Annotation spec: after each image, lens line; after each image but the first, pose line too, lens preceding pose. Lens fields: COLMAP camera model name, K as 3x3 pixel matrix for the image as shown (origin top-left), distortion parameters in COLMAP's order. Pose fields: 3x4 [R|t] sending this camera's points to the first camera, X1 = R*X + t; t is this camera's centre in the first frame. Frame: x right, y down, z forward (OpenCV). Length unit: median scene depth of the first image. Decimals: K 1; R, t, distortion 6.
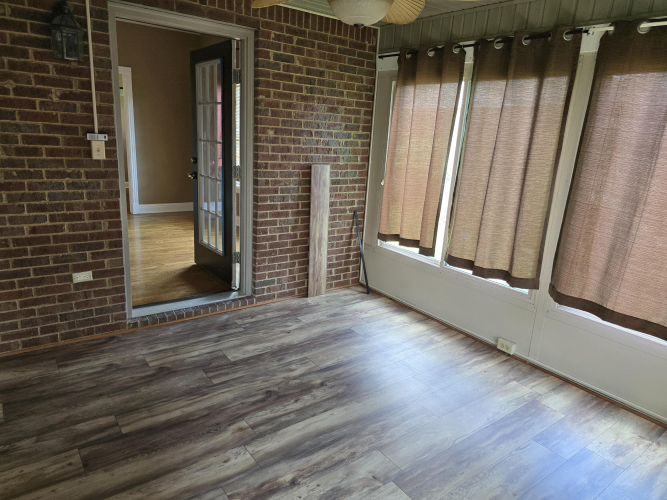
lens RADIAL K [[443.4, 0, 331.0], [0, 443.4, 250.7], [0, 0, 1]] dist [0.072705, -0.049509]
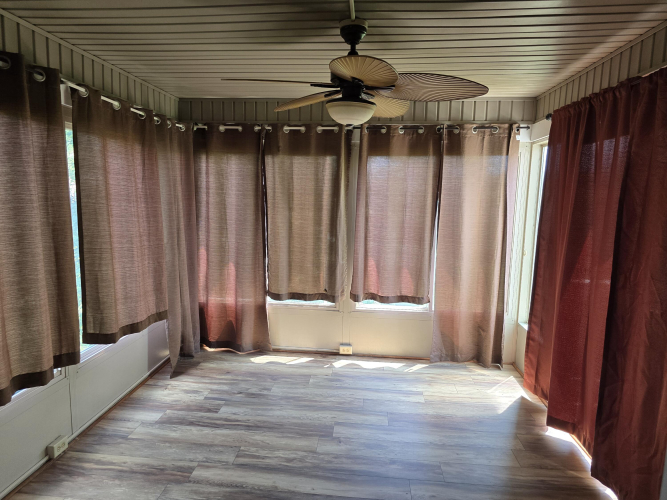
lens RADIAL K [[443.4, 0, 330.7], [0, 443.4, 249.5], [0, 0, 1]] dist [0.072705, -0.049509]
pose [[-0.739510, -0.149288, 0.656383, -0.580614], [0.119231, 0.930630, 0.345993, -0.435846], [-0.662502, 0.334127, -0.670411, 1.448978]]
